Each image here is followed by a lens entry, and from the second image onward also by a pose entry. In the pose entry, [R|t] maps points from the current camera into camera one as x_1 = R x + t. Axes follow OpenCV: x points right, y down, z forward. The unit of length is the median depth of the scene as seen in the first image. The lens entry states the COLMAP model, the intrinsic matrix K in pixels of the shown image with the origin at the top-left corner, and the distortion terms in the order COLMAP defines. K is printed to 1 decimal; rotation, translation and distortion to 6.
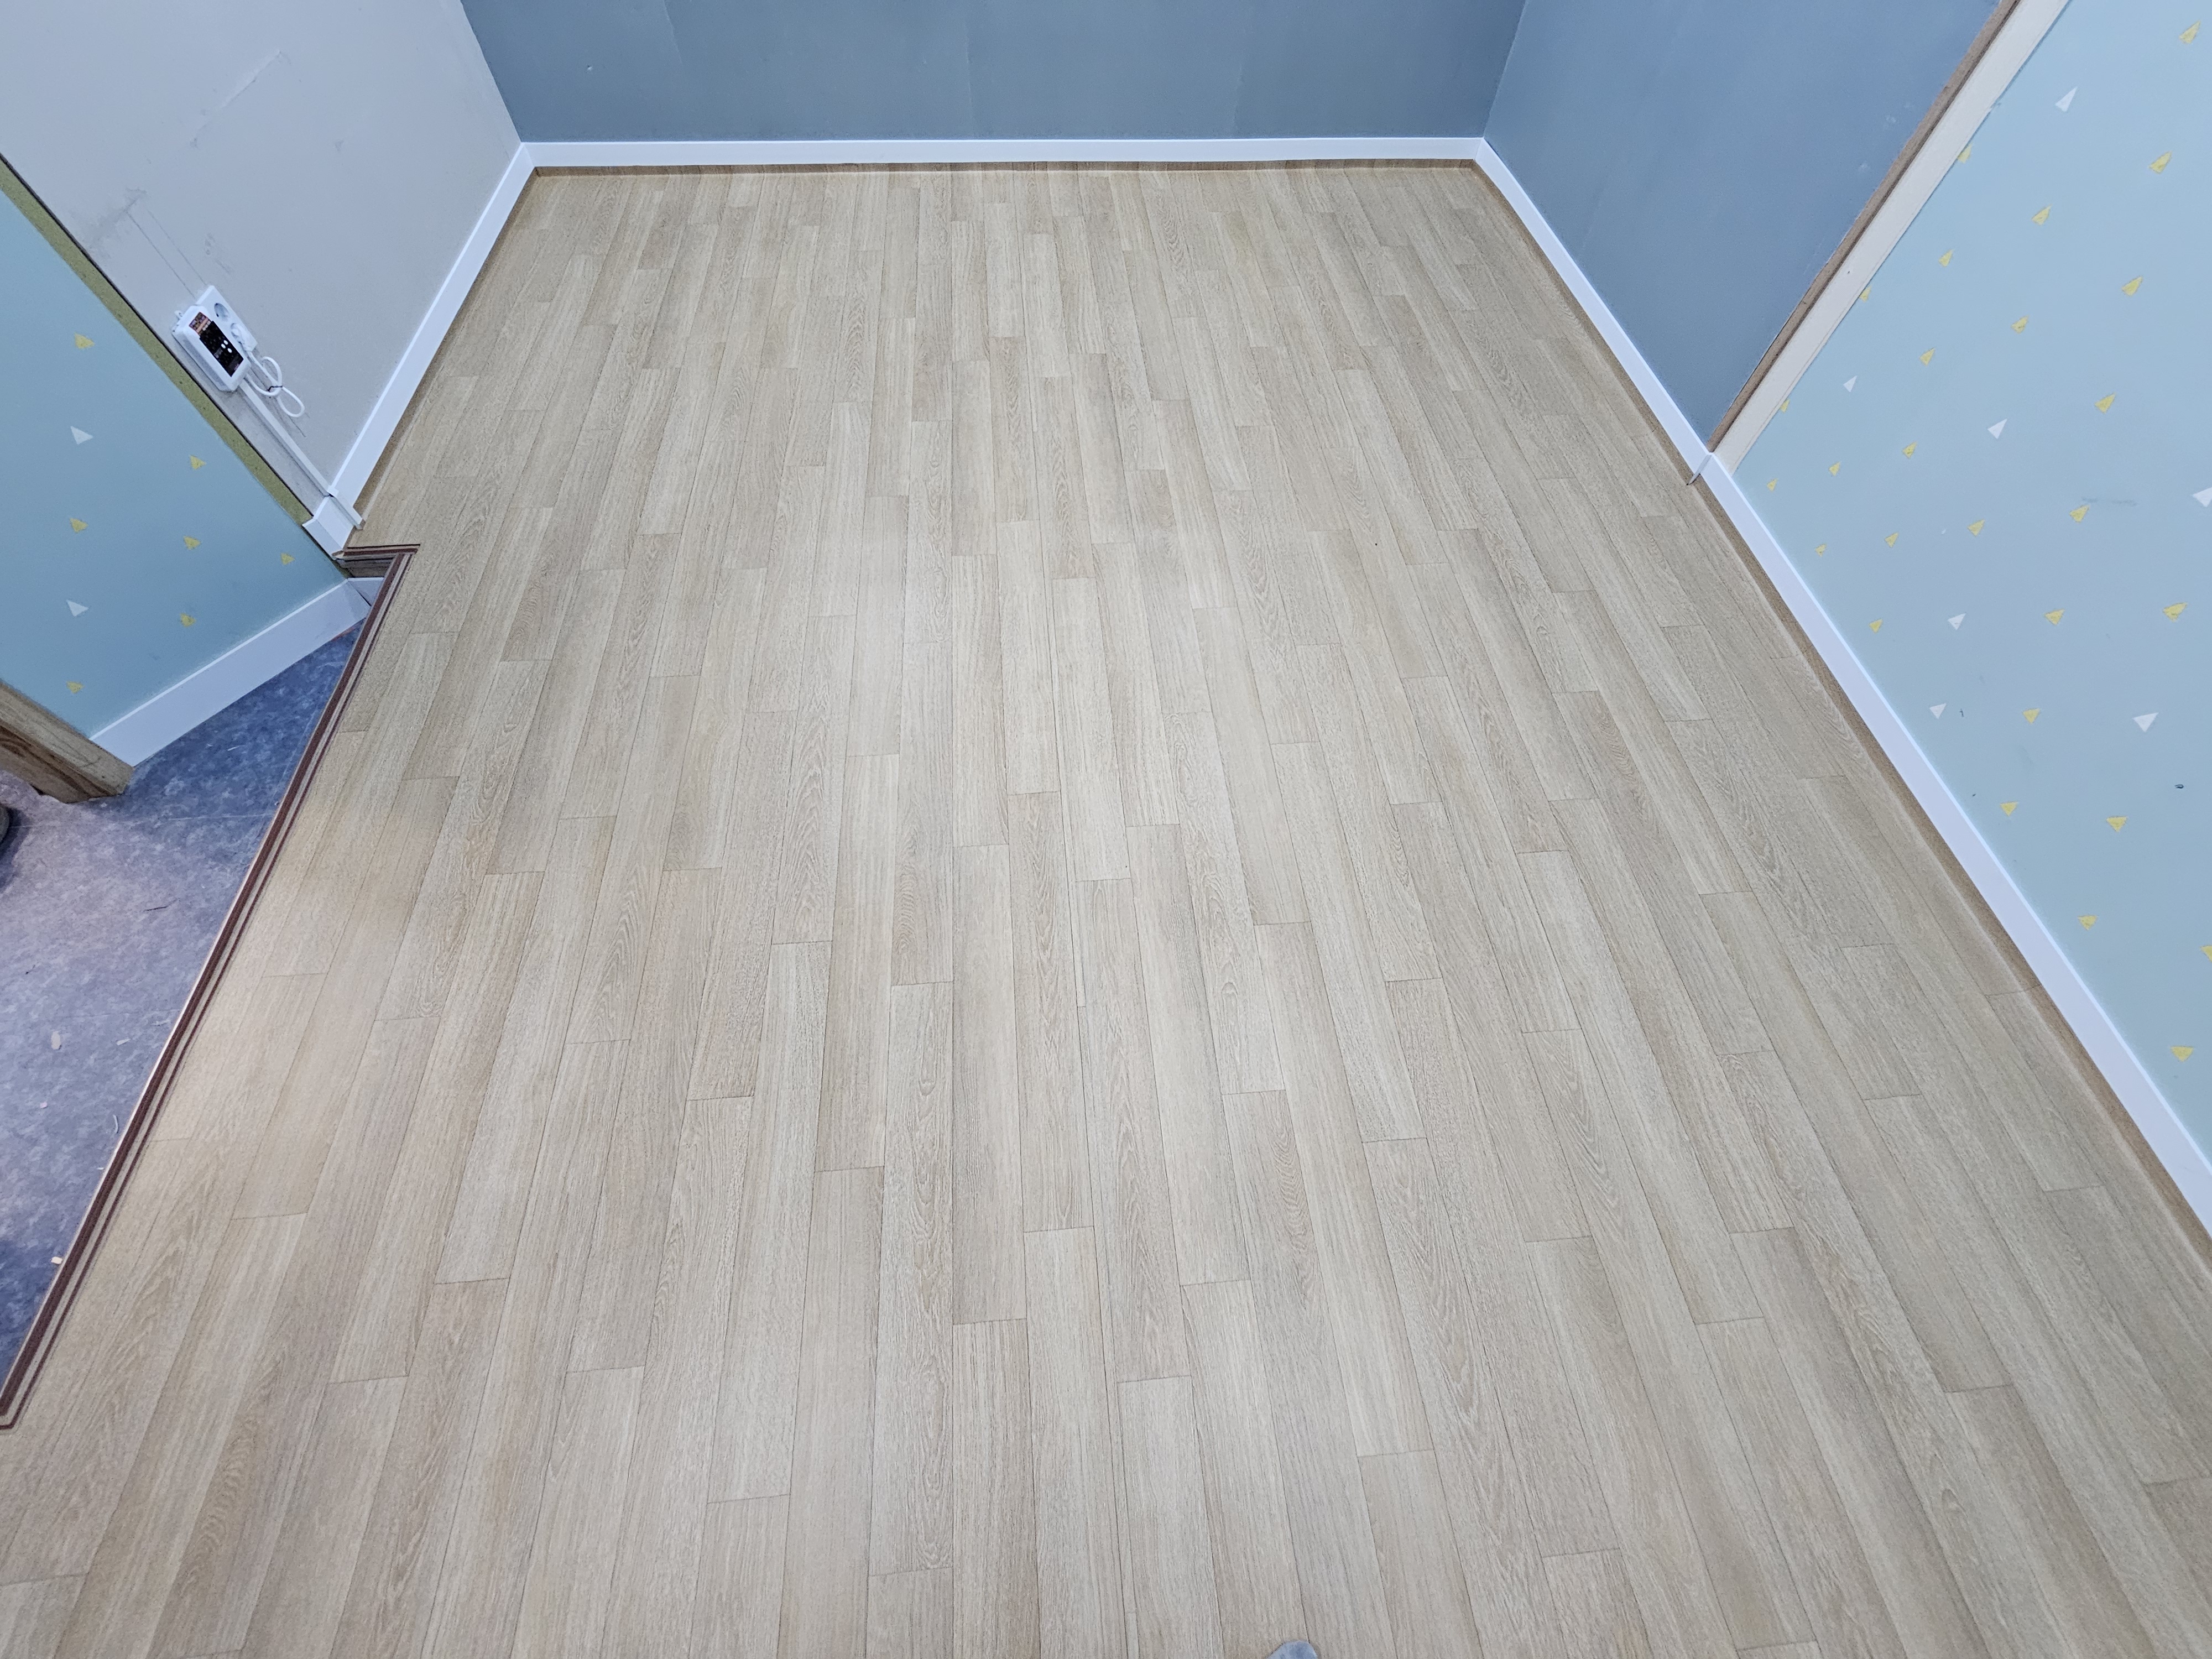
lens RADIAL K [[895.5, 0, 1104.8], [0, 895.5, 833.6], [0, 0, 1]] dist [-0.001086, 0.000341]
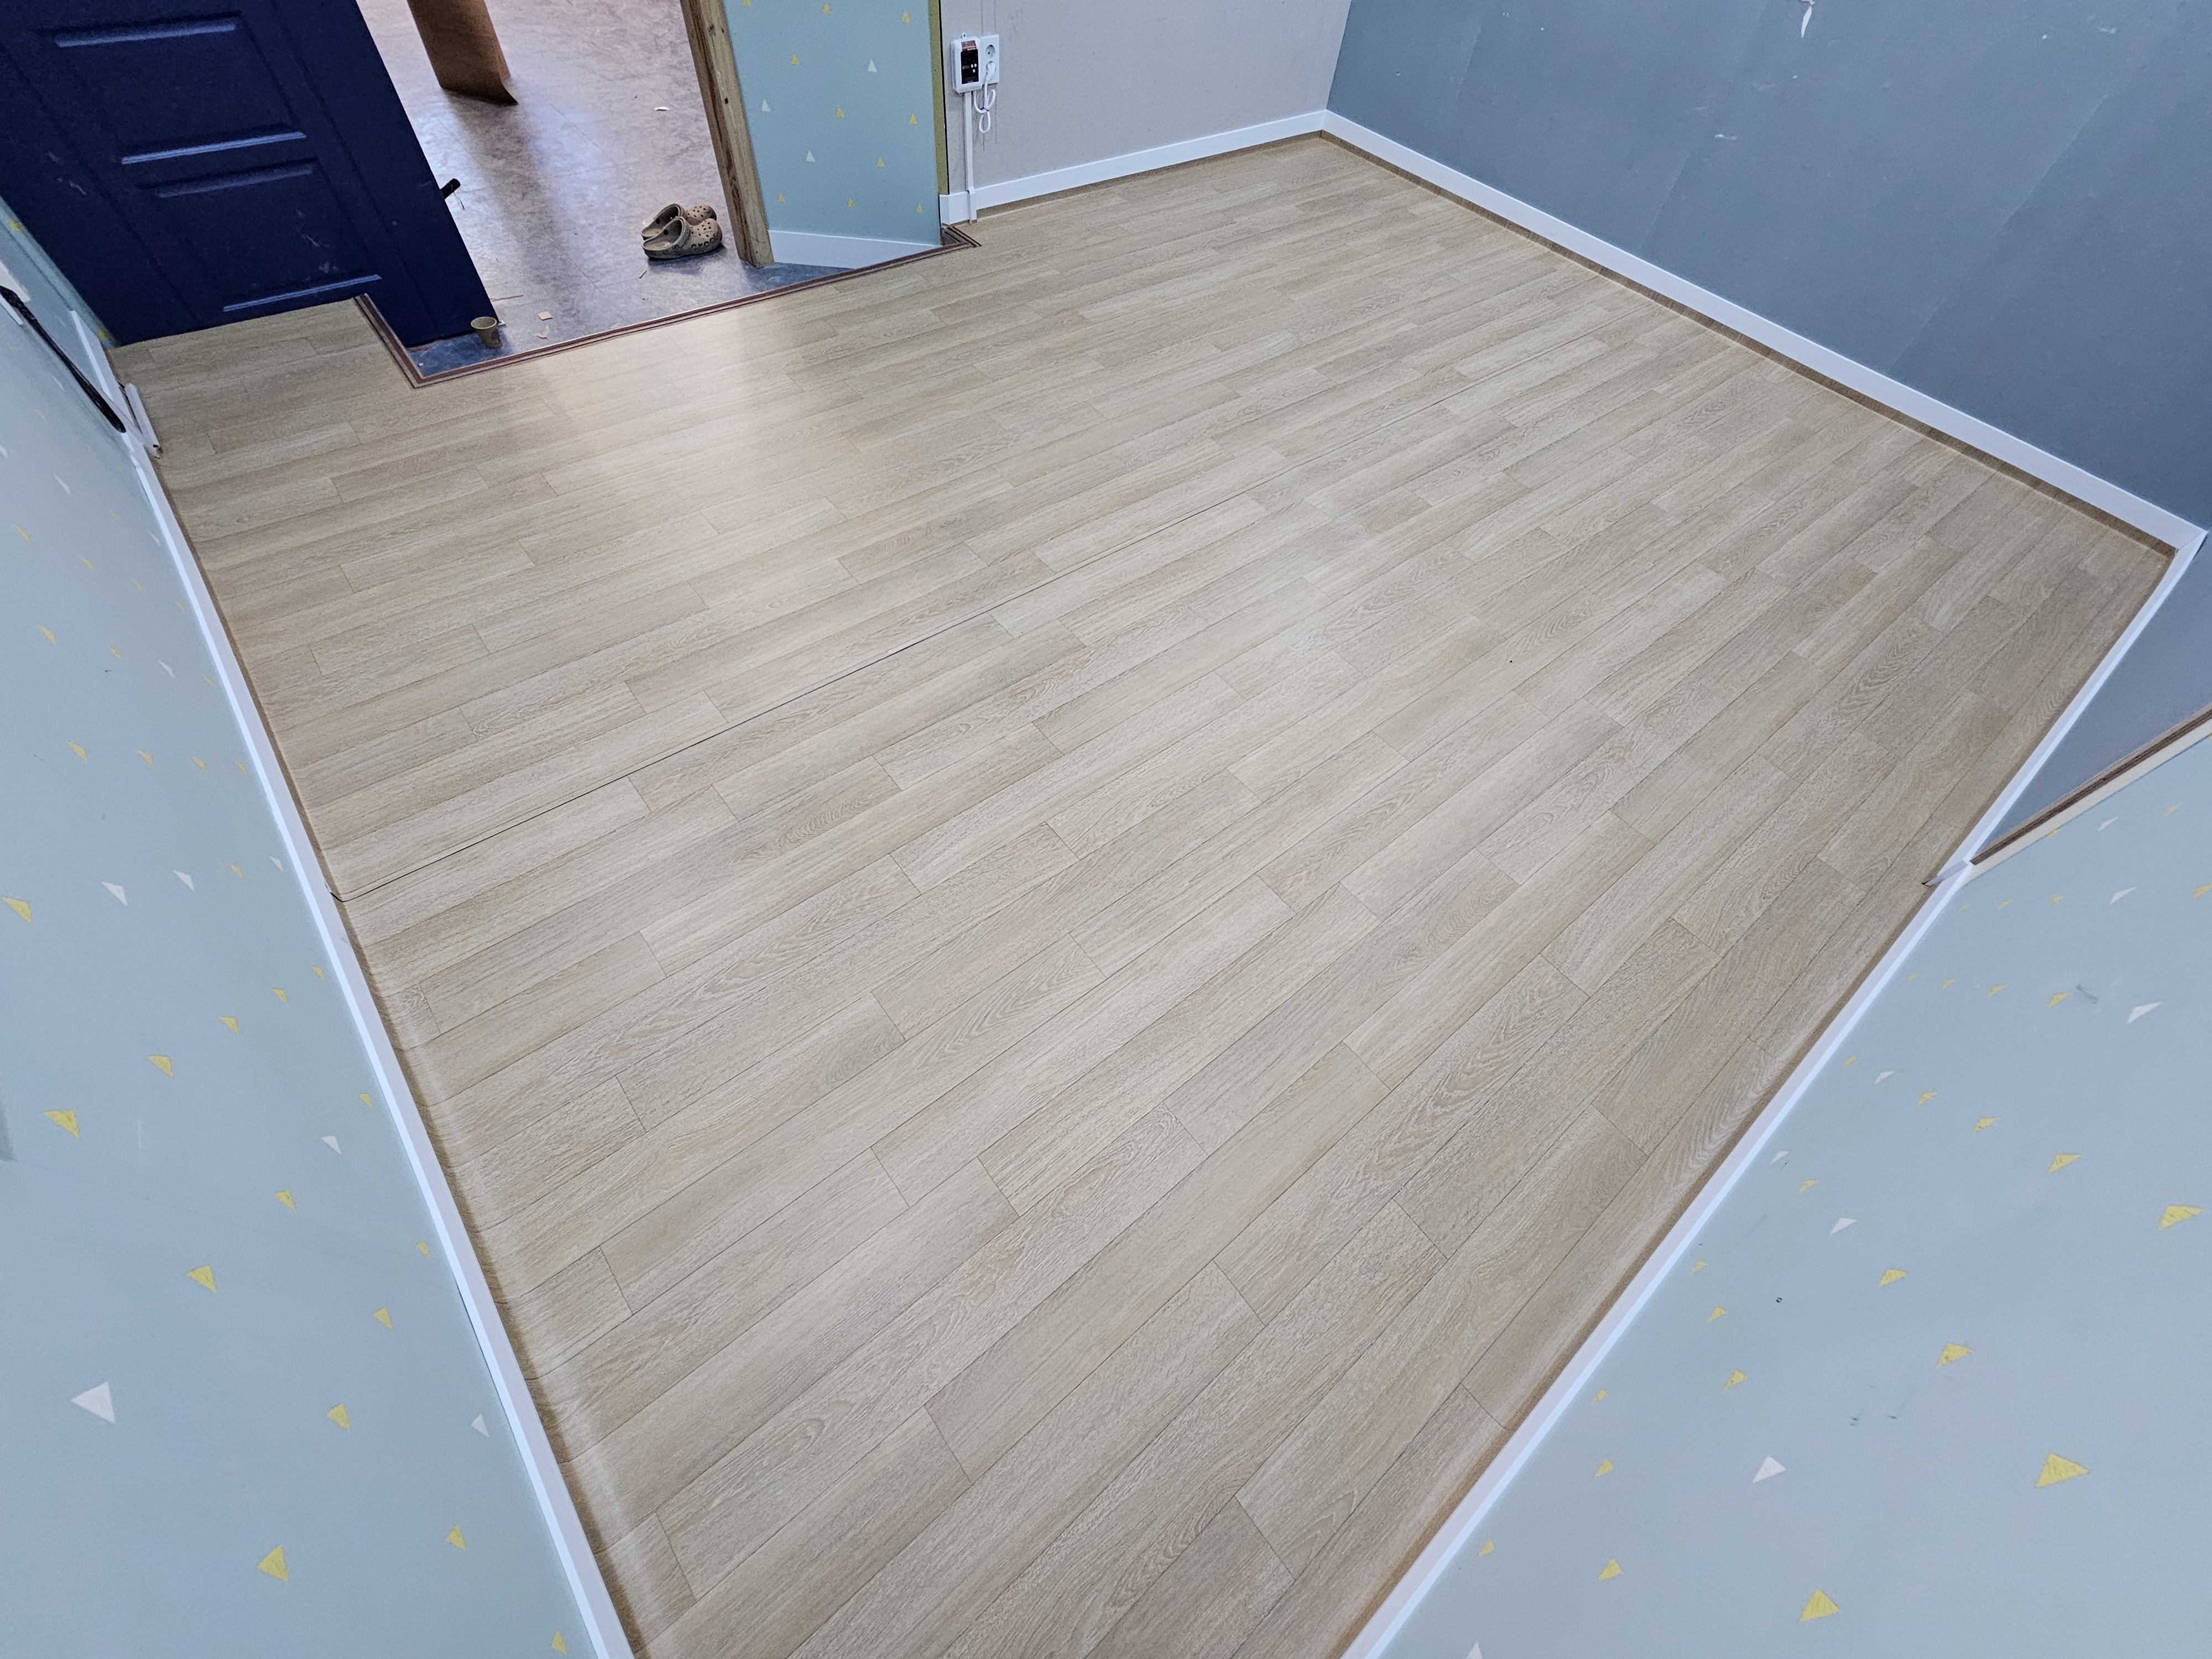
lens RADIAL K [[895.5, 0, 1101.2], [0, 895.5, 825.2], [0, 0, 1]] dist [-0.001086, 0.000341]
pose [[0.565267, 0.688734, -0.454004, 0.783613], [-0.735663, 0.669884, 0.100276, 0.013382], [0.373194, 0.277311, 0.885339, 0.086501]]
